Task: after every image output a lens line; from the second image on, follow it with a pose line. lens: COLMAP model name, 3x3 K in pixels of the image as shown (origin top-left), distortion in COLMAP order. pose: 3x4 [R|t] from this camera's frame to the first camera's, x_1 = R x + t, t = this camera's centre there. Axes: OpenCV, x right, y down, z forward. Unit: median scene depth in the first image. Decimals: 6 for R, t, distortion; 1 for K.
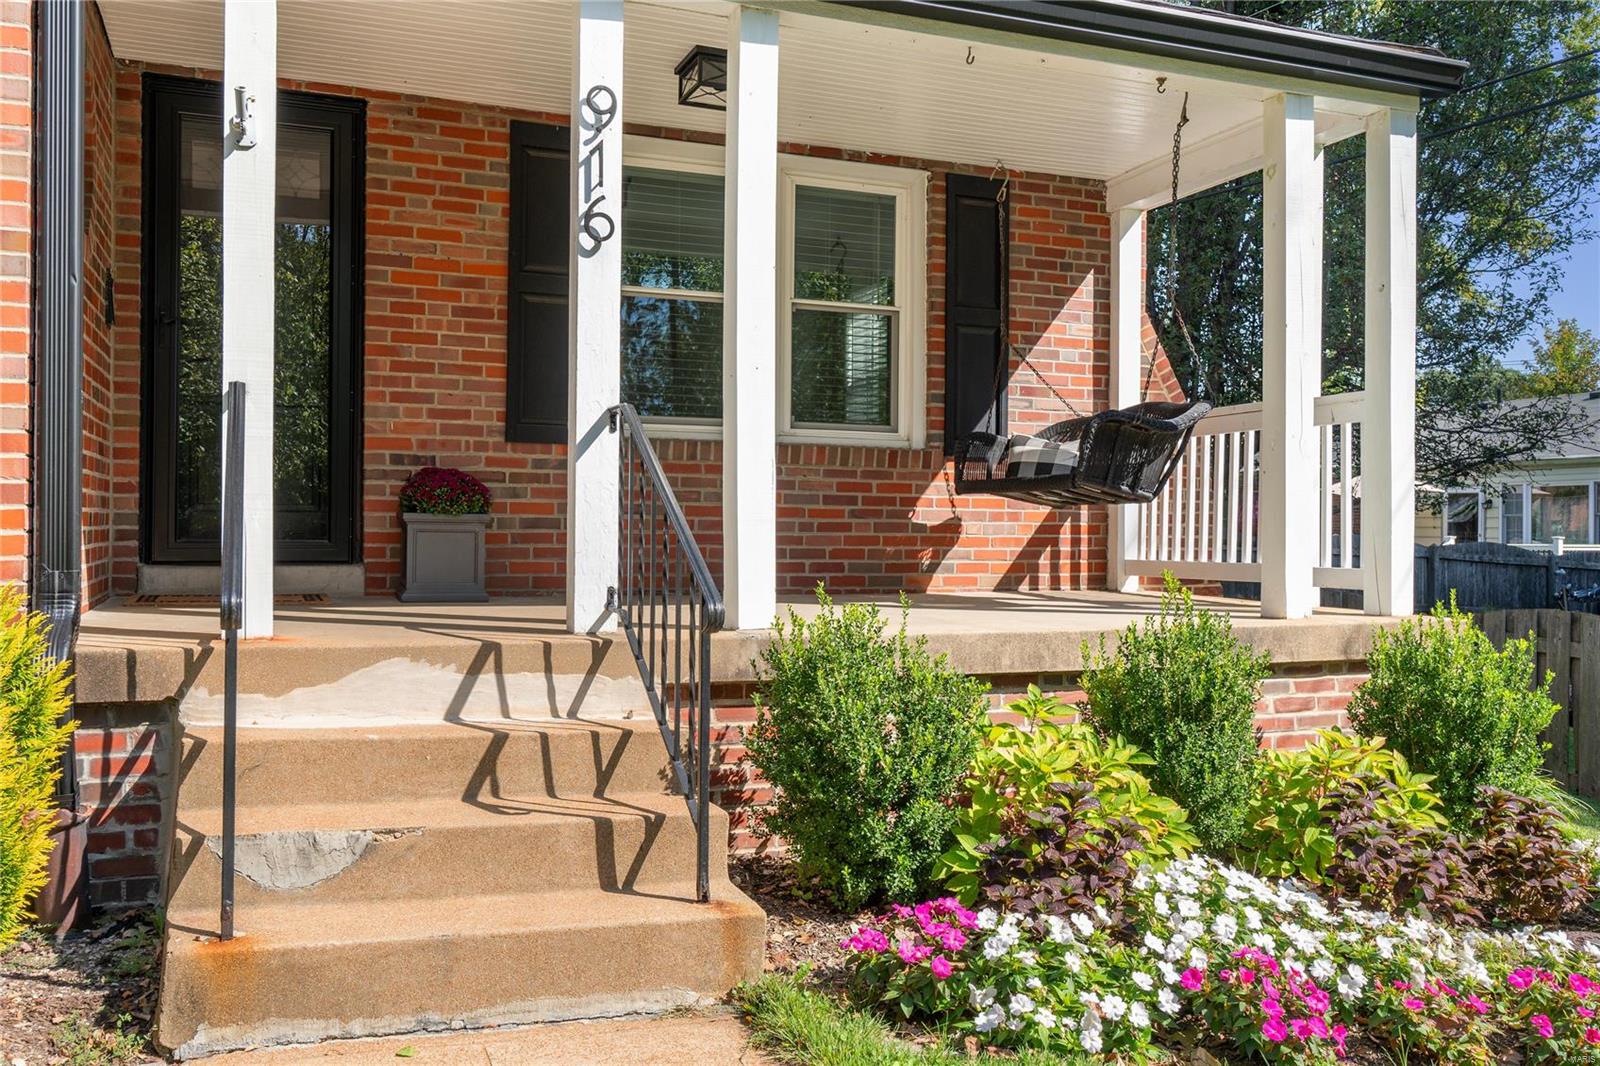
lens RADIAL K [[1414.2, 0, 799.5], [0, 1414.2, 530.4], [0, 0, 1]] dist [0.014946, 0.007029]
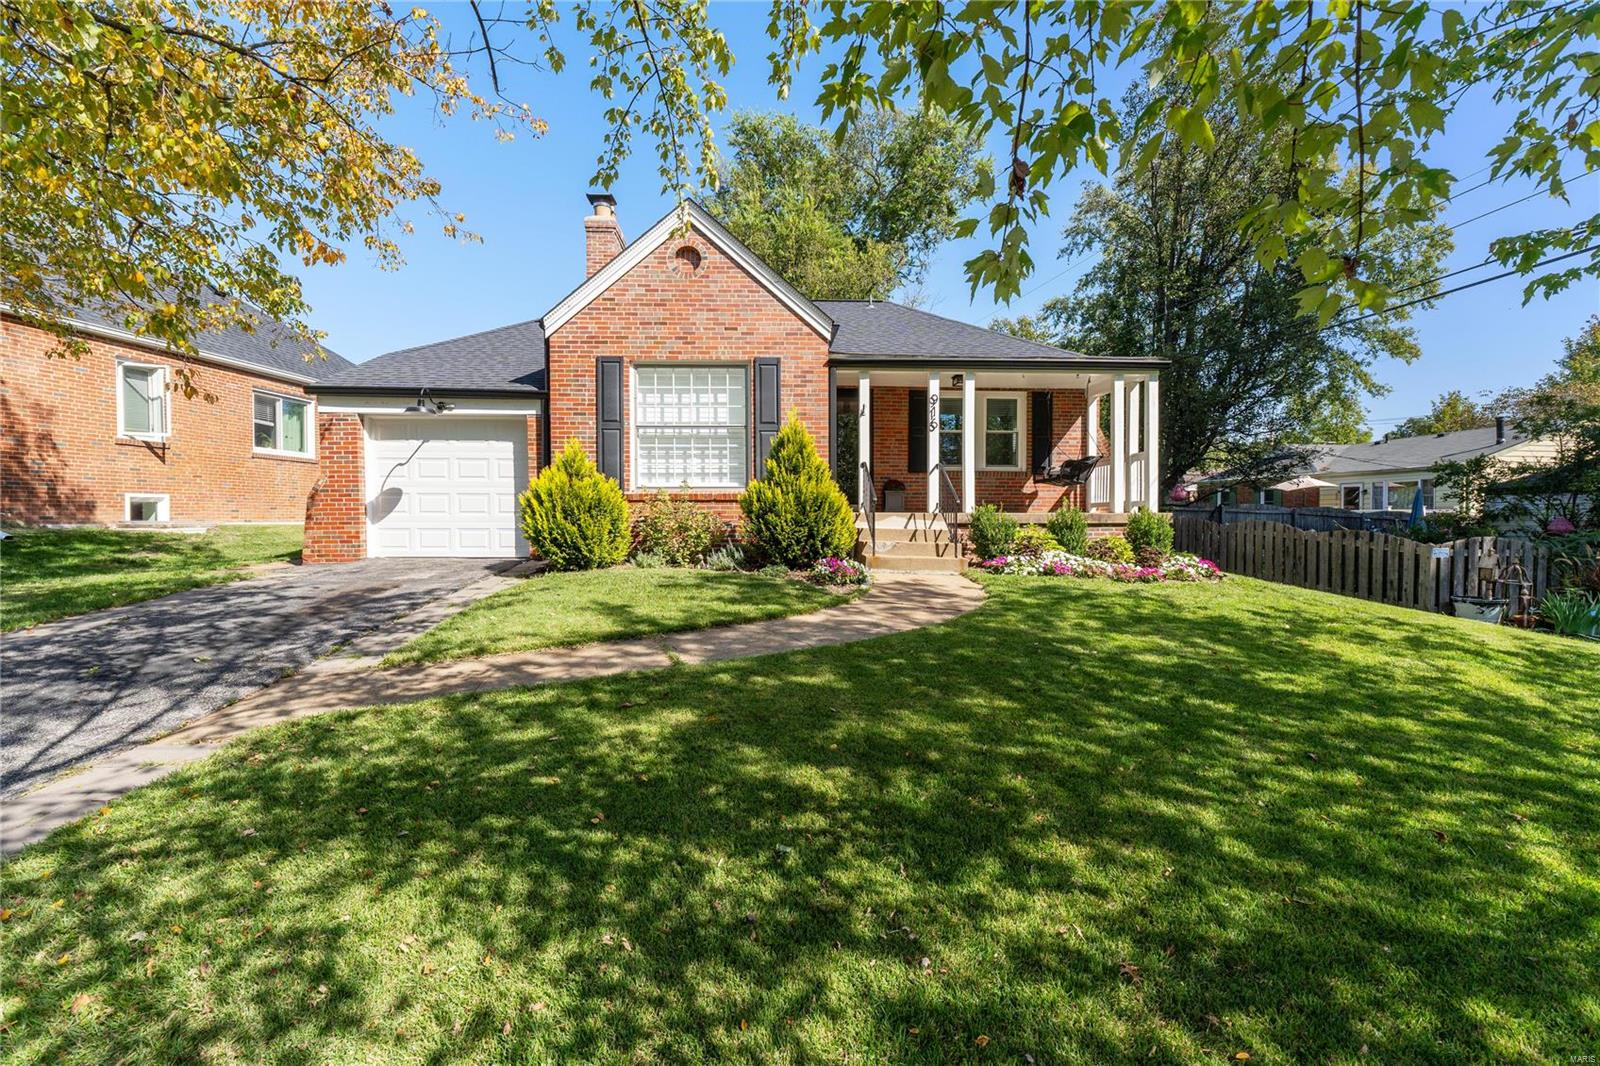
lens RADIAL K [[686.6, 0, 809.0], [0, 686.6, 527.4], [0, 0, 1]] dist [-0.002416, -0.001364]
pose [[0.953291, -0.007094, -0.301970, 0.110562], [0.010907, 0.999881, 0.010943, 0.070165], [0.301856, -0.013726, 0.953255, -0.970649]]
